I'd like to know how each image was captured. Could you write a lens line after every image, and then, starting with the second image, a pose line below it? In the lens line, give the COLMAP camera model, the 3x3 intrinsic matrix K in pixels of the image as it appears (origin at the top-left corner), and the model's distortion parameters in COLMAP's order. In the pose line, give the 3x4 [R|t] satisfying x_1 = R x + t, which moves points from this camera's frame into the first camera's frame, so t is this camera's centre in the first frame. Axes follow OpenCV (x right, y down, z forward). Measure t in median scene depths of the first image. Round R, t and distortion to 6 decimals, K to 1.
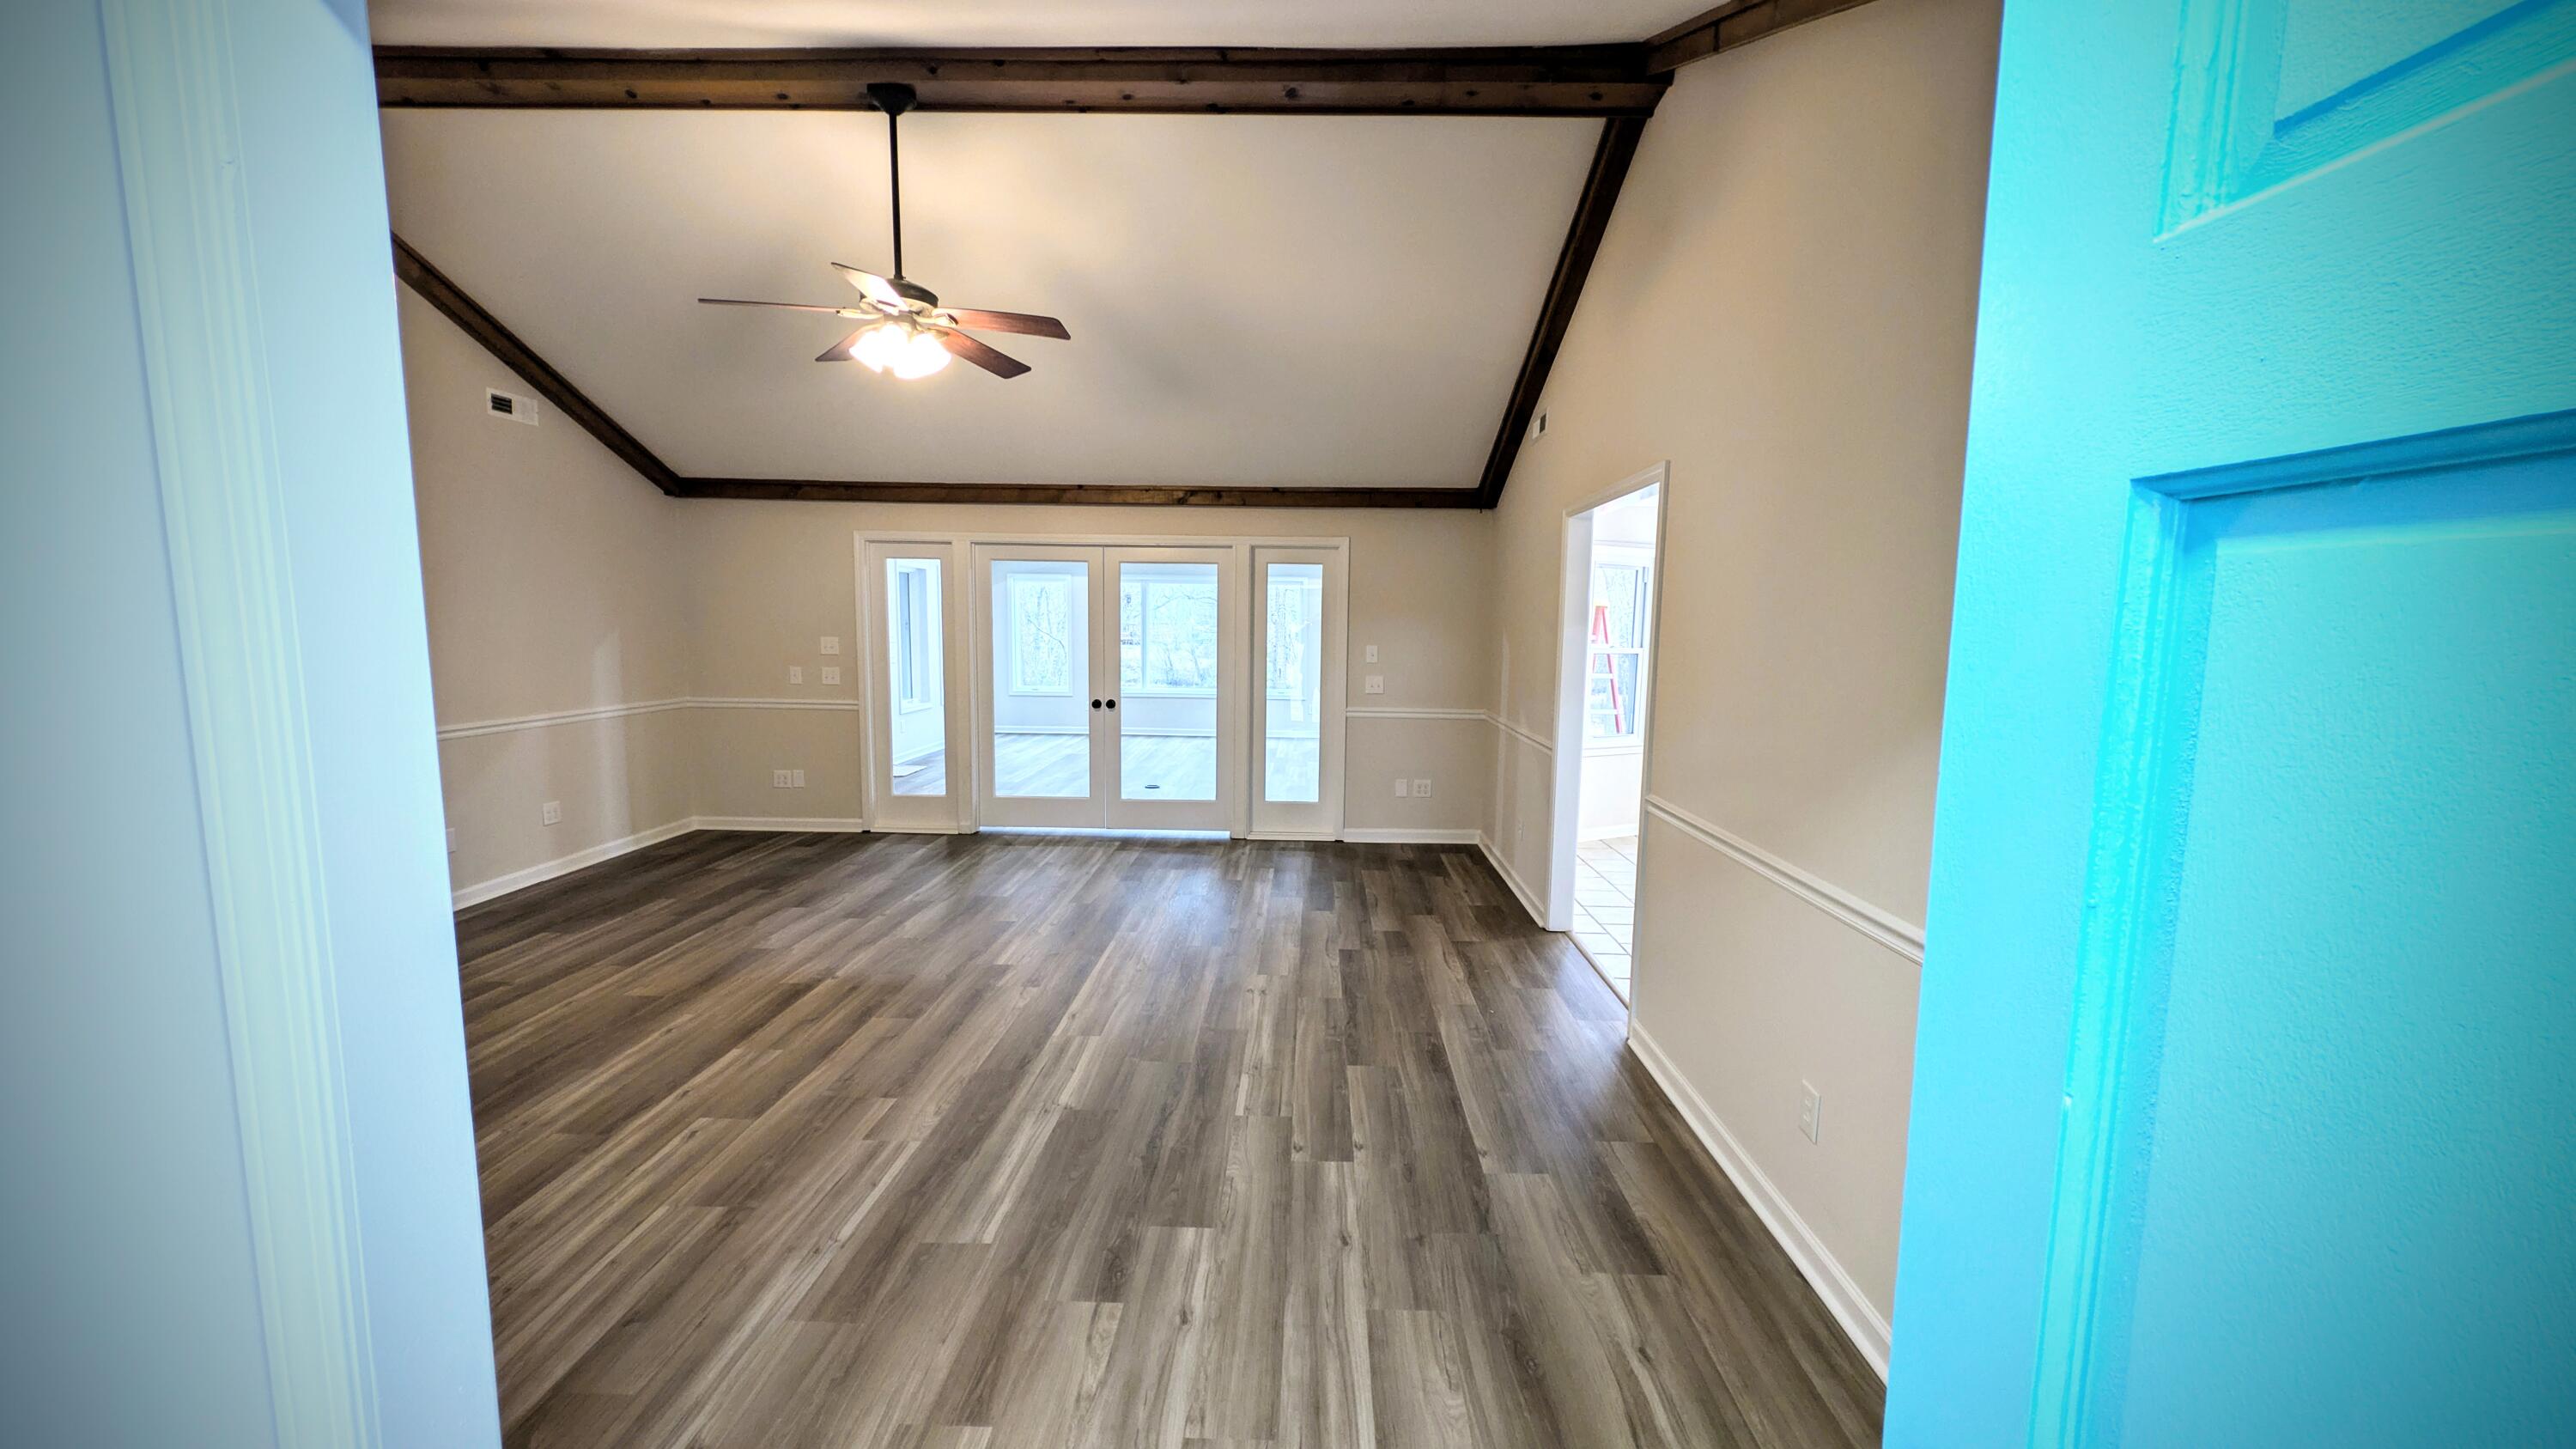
lens RADIAL K [[955.4, 0, 1290.9], [0, 955.4, 726.2], [0, 0, 1]] dist [0.006884, -0.003698]
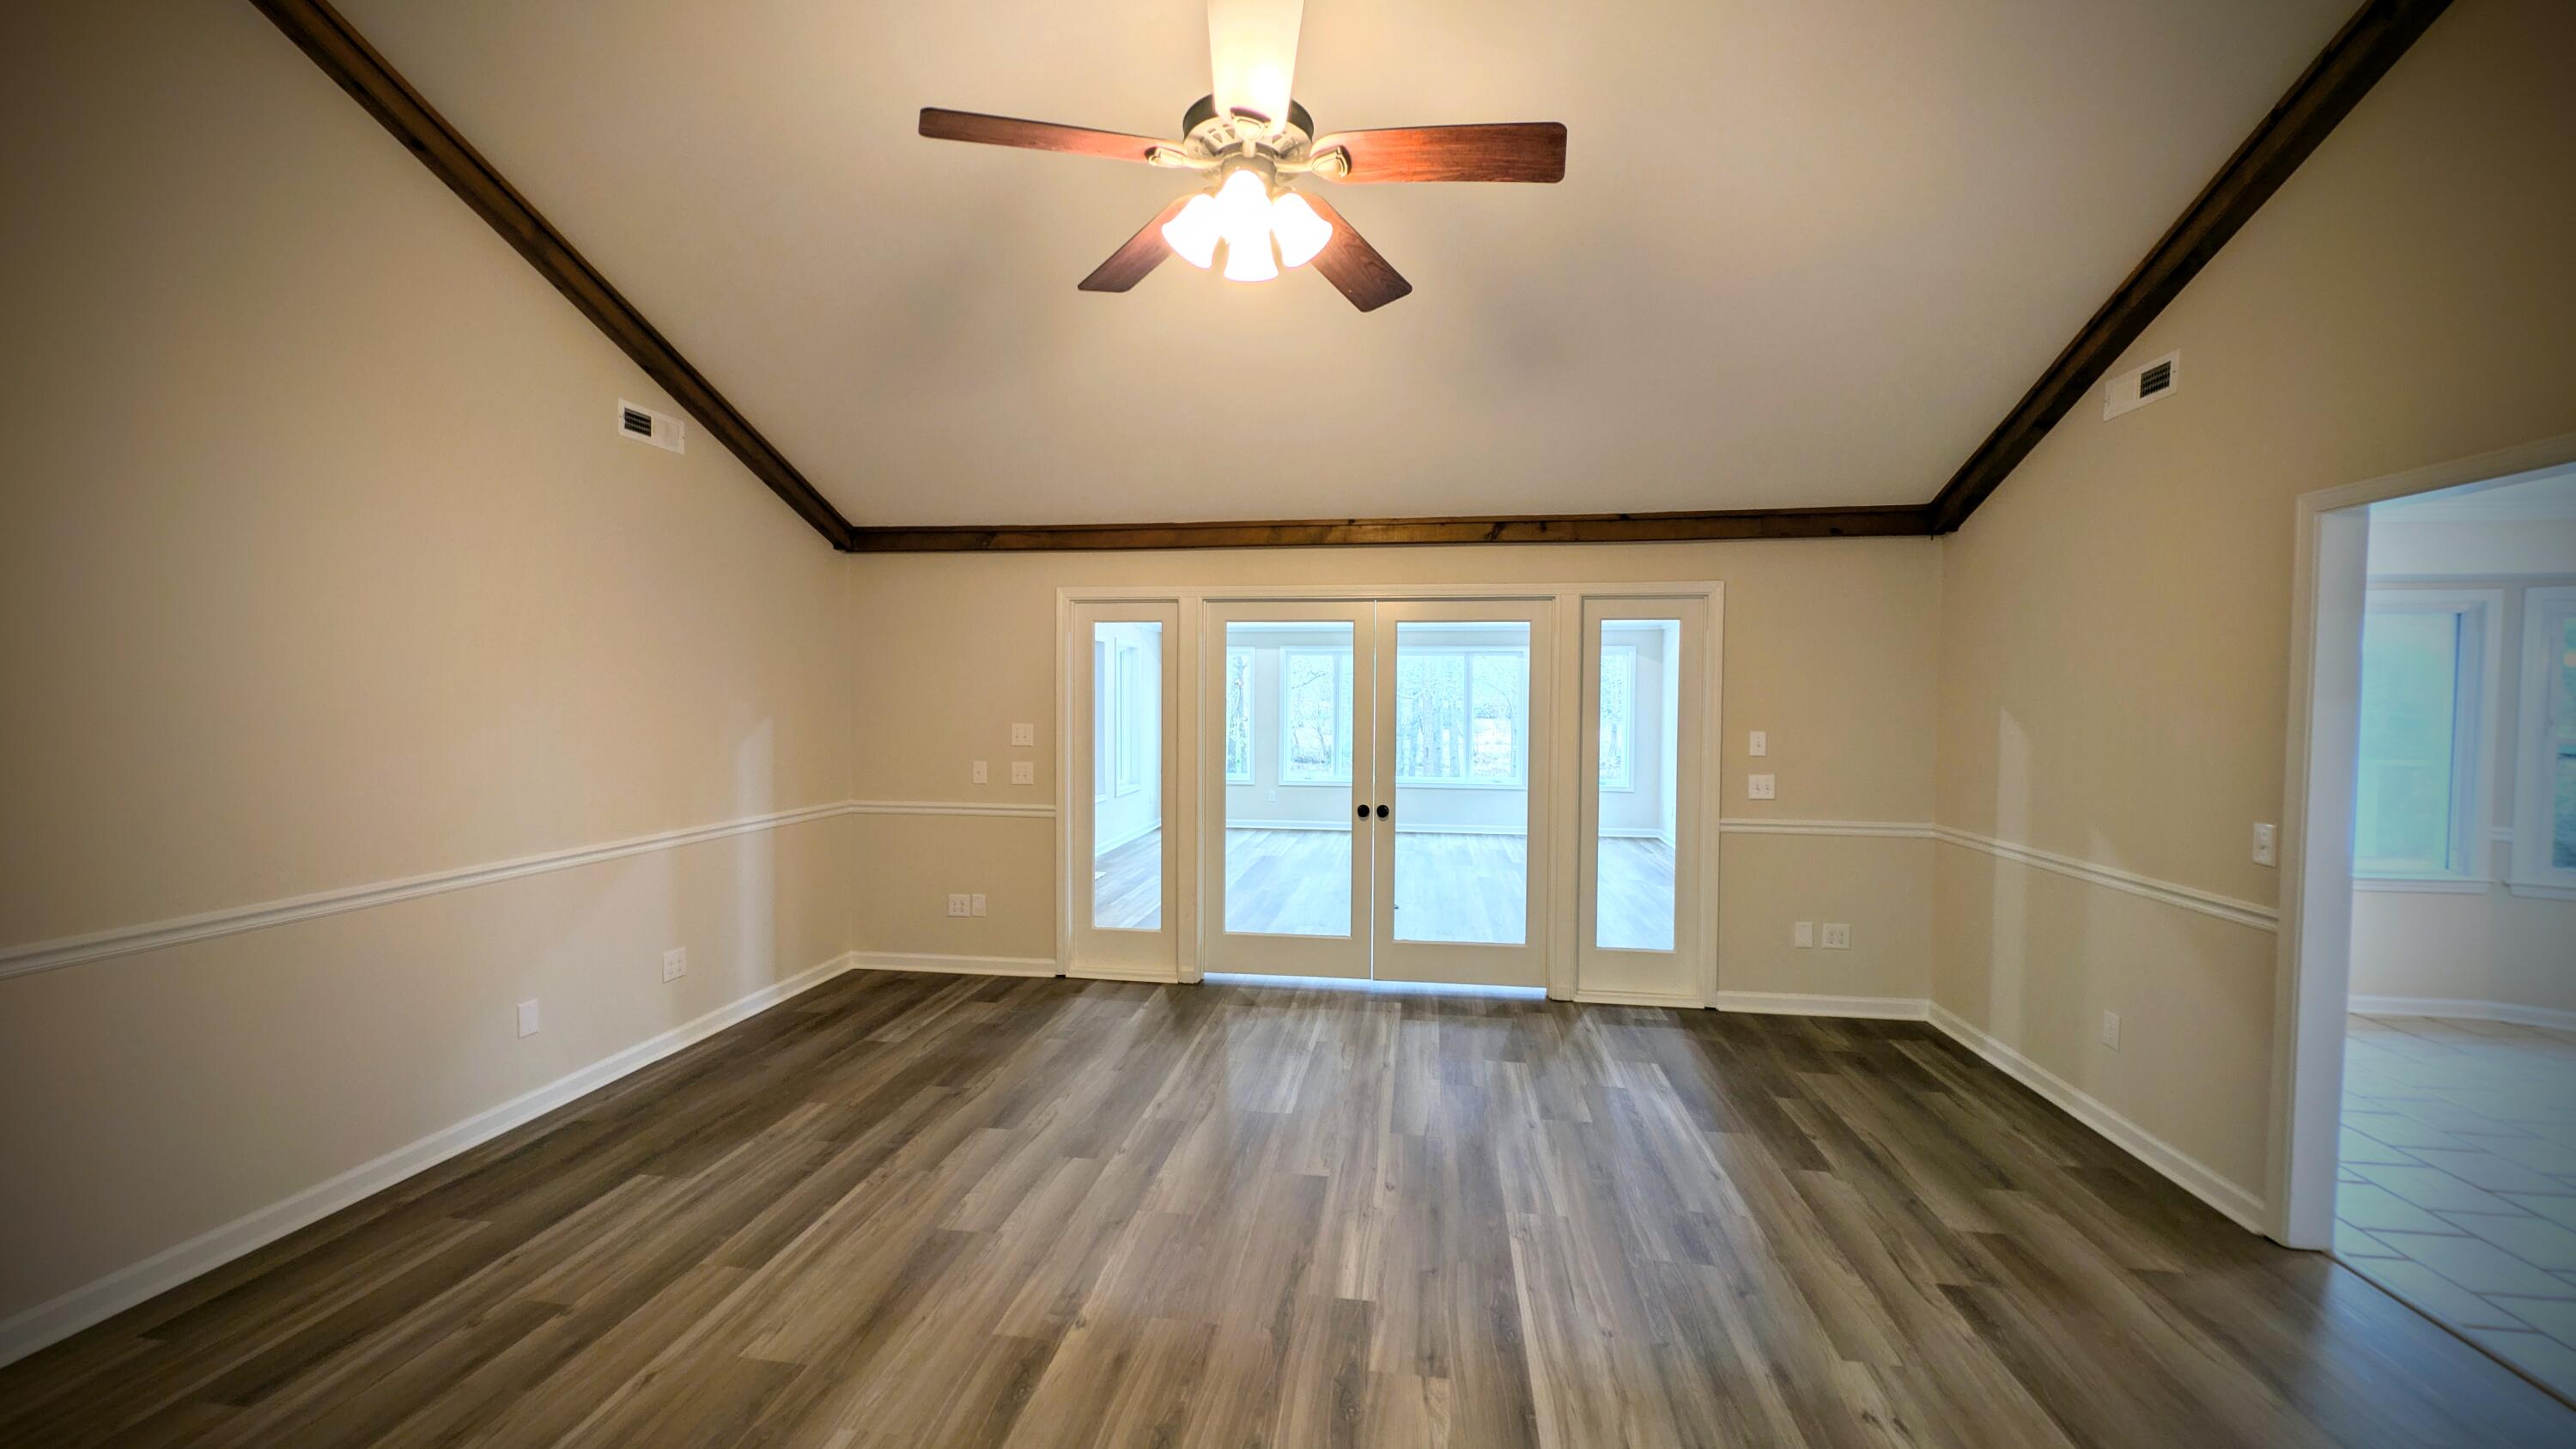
lens RADIAL K [[955.4, 0, 1295.5], [0, 955.4, 730.2], [0, 0, 1]] dist [0.006884, -0.003698]
pose [[0.993077, -0.004899, -0.117367, -0.274038], [-0.003824, 0.997252, -0.073985, -0.049946], [0.117407, 0.073922, 0.990329, 0.409860]]
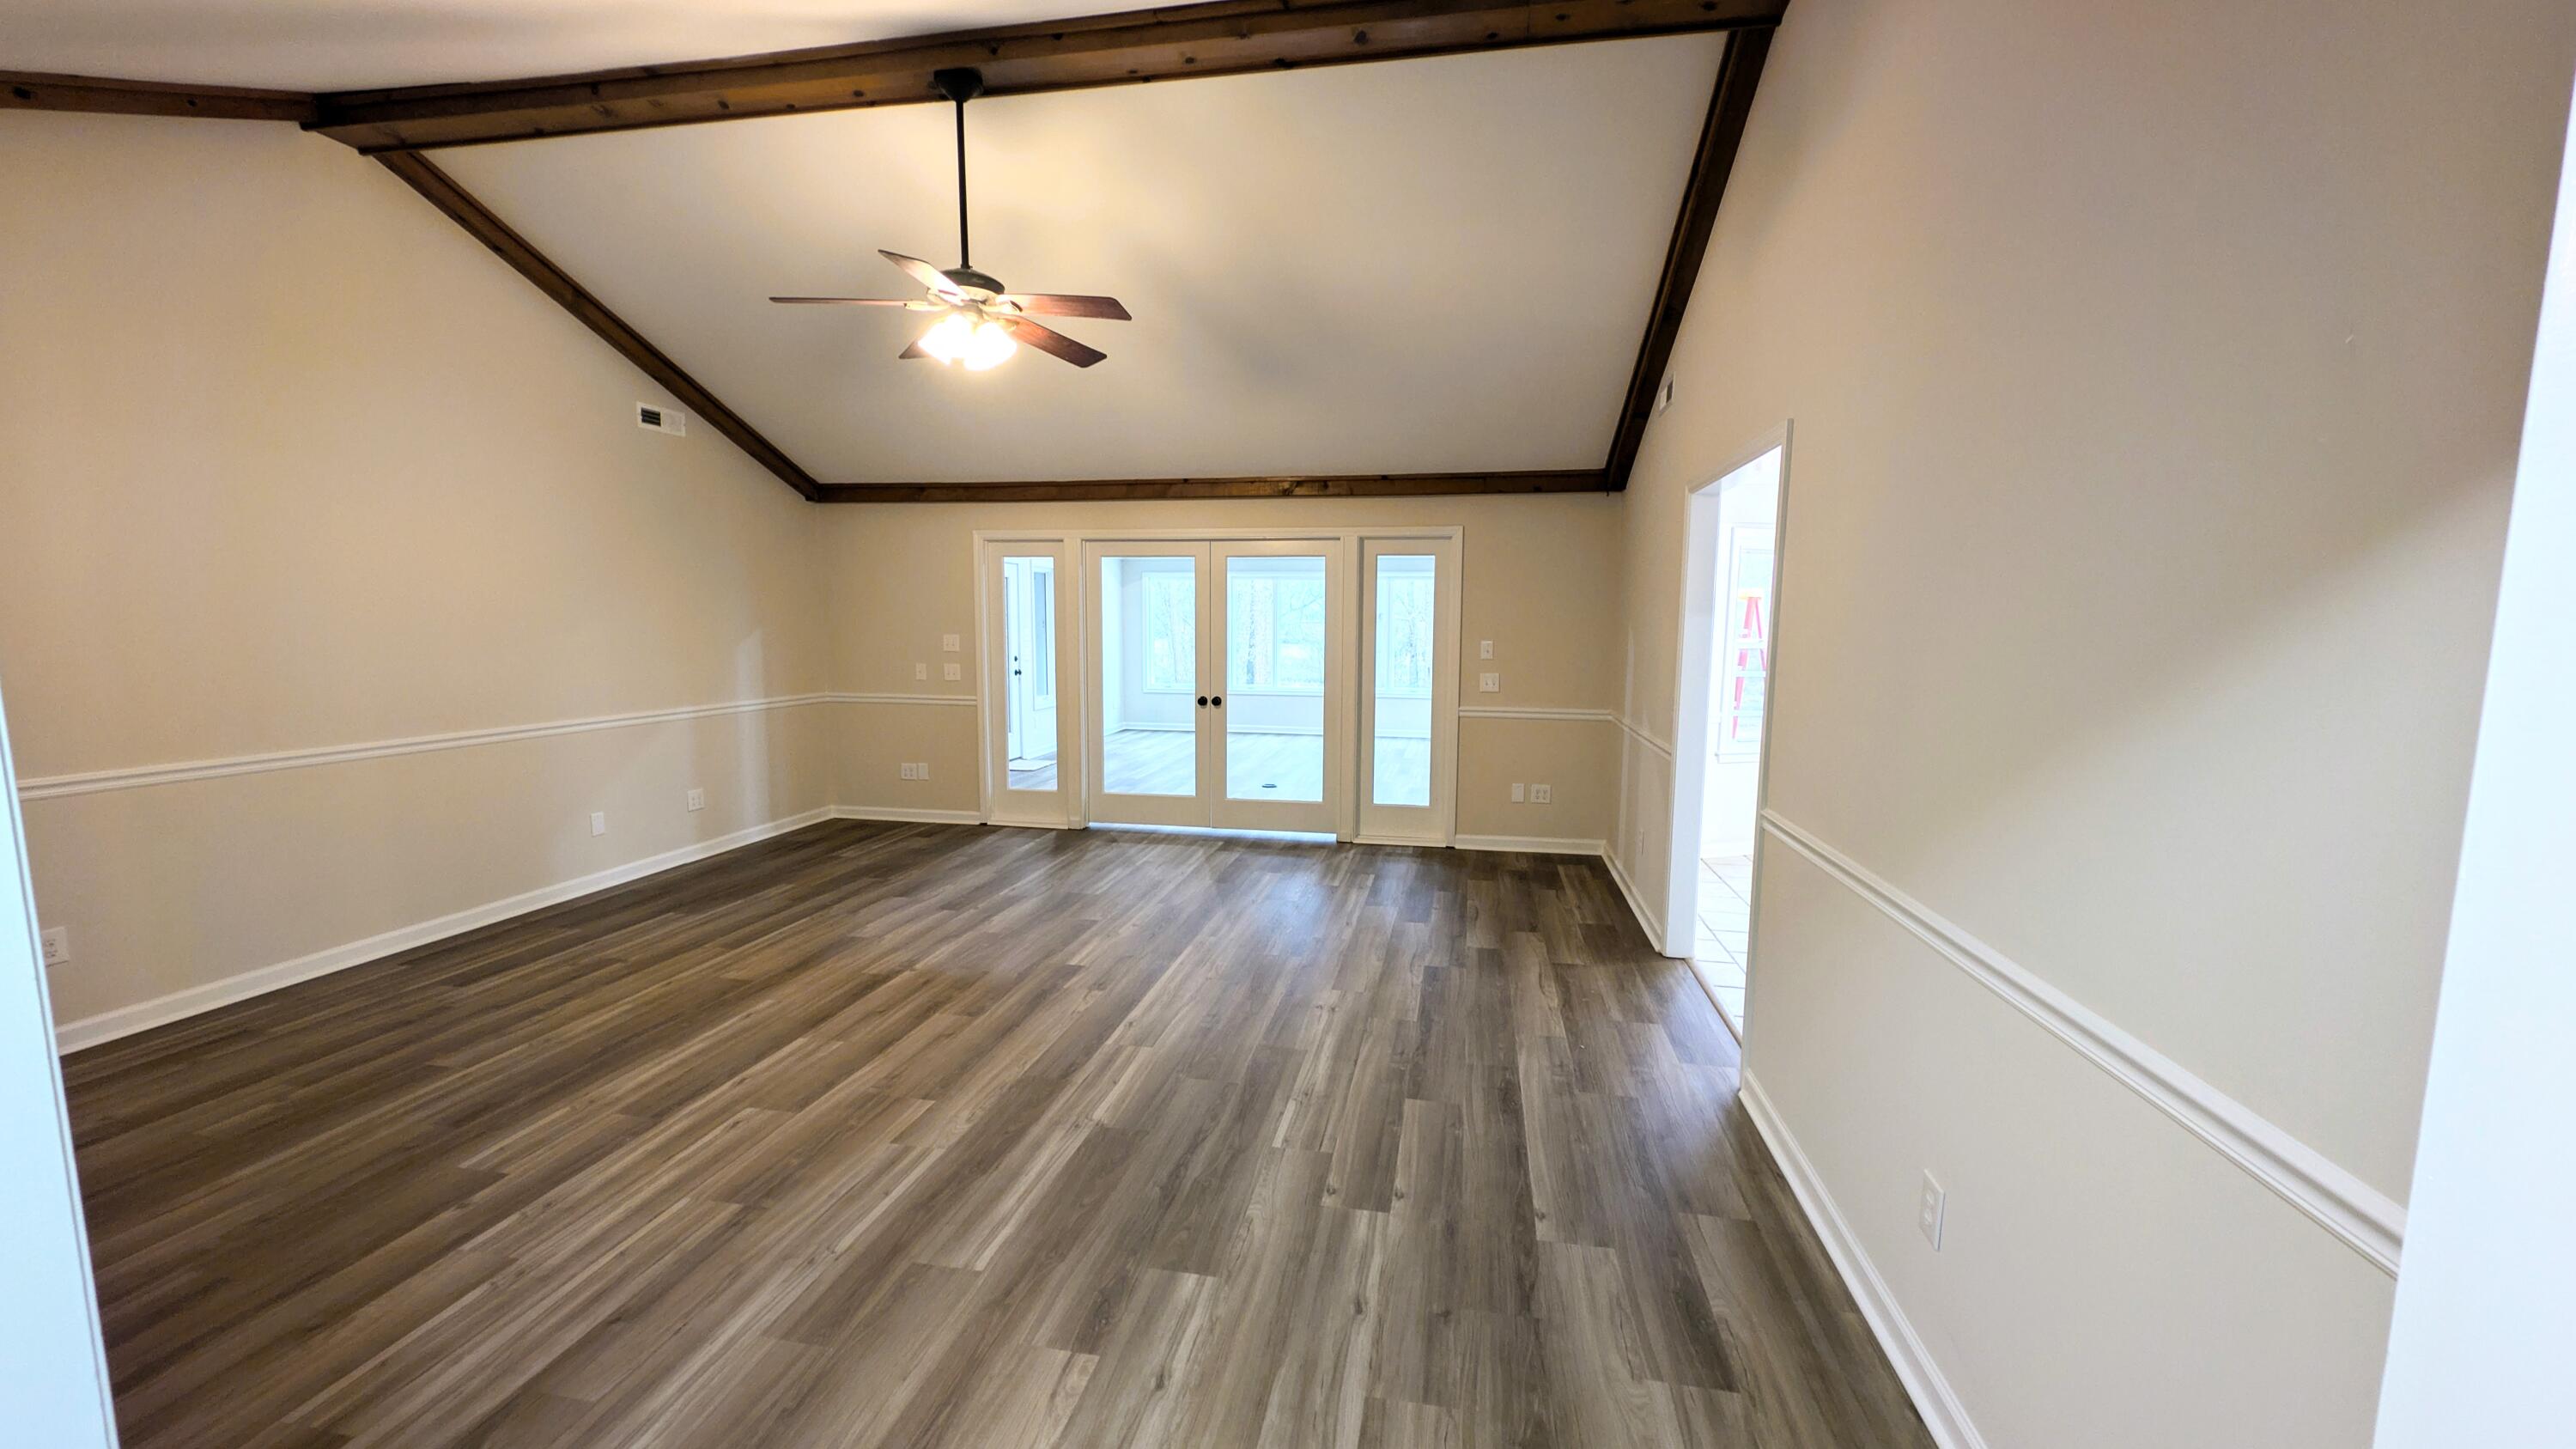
lens RADIAL K [[955.4, 0, 1295.1], [0, 955.4, 727.5], [0, 0, 1]] dist [0.006884, -0.003698]
pose [[0.987498, 0.011100, -0.157243, 0.075059], [-0.010680, 0.999937, 0.003515, -0.000684], [0.157272, -0.001791, 0.987554, 0.066902]]
